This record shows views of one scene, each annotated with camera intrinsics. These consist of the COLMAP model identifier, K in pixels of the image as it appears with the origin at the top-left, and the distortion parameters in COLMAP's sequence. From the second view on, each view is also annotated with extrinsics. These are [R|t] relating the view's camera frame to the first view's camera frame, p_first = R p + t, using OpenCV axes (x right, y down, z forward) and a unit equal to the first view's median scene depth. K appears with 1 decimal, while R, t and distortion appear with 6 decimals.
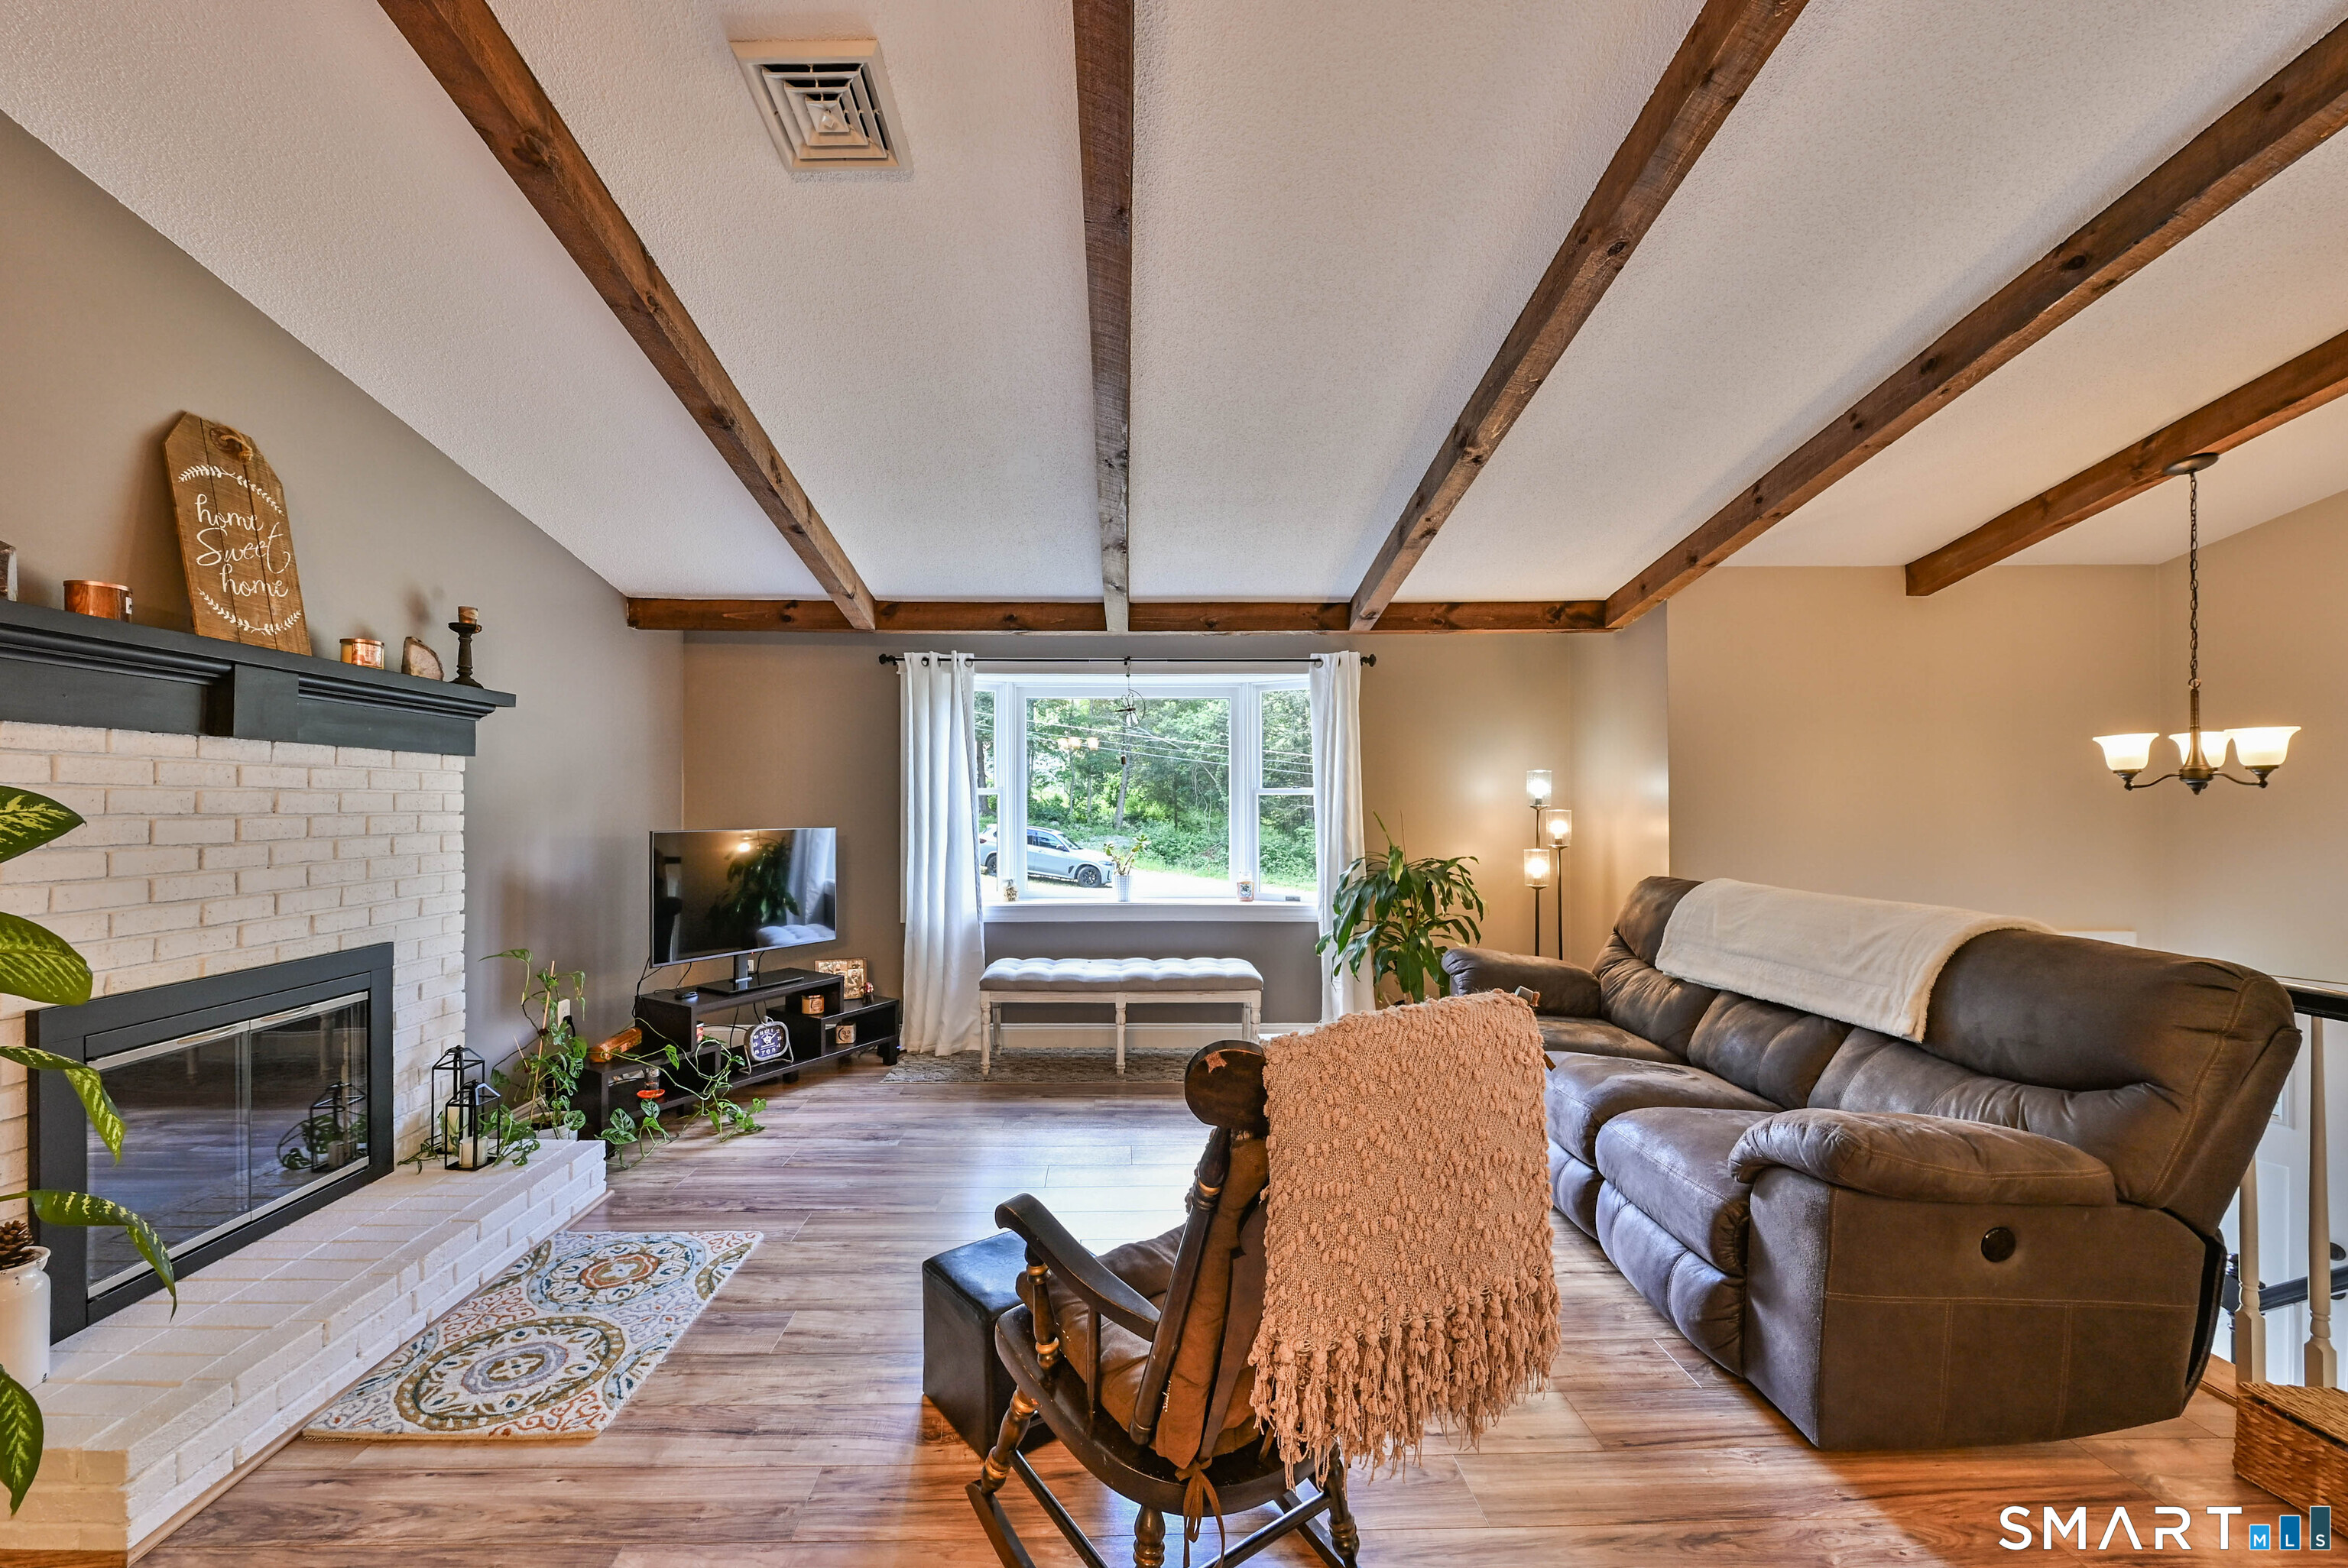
lens RADIAL K [[928.6, 0, 1117.8], [0, 928.6, 798.5], [0, 0, 1]] dist [-0.001066, -0.000396]
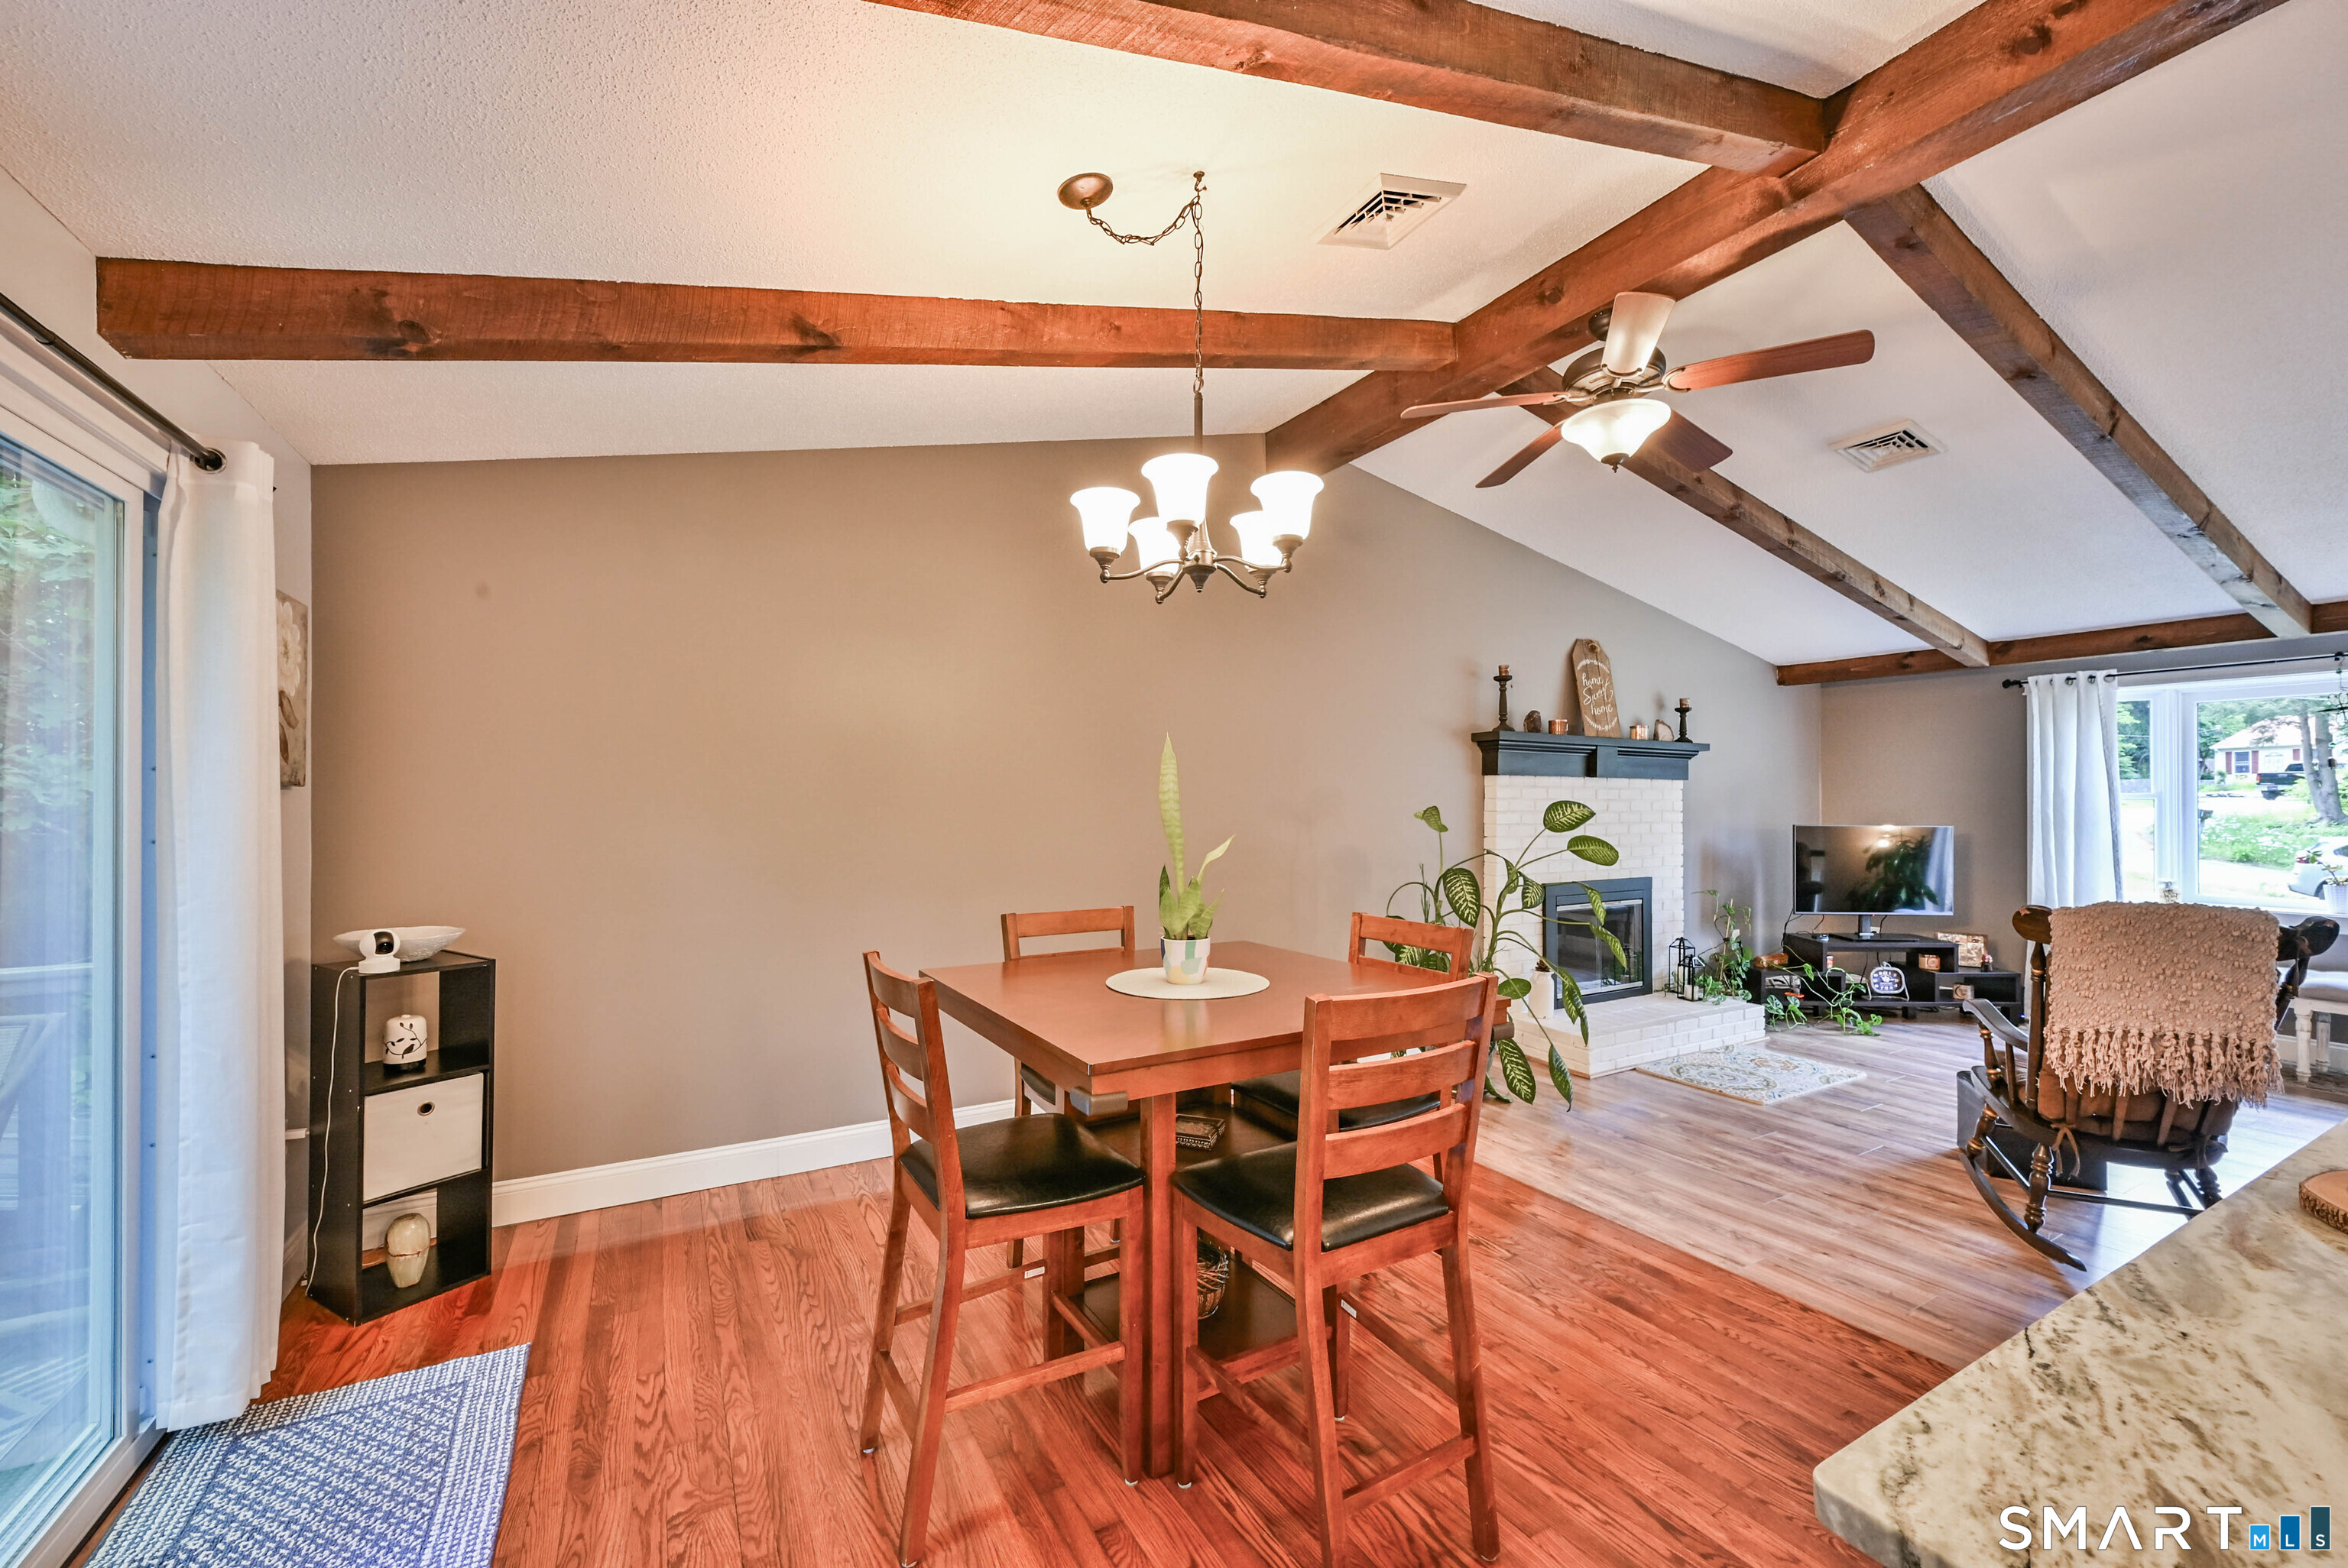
lens RADIAL K [[928.6, 0, 1178.3], [0, 928.6, 804.3], [0, 0, 1]] dist [-0.001066, -0.000396]
pose [[0.489195, 0.000022, -0.872174, 0.396859], [0.003606, 0.999991, 0.002048, -0.006322], [0.872167, -0.004147, 0.489191, -0.751000]]
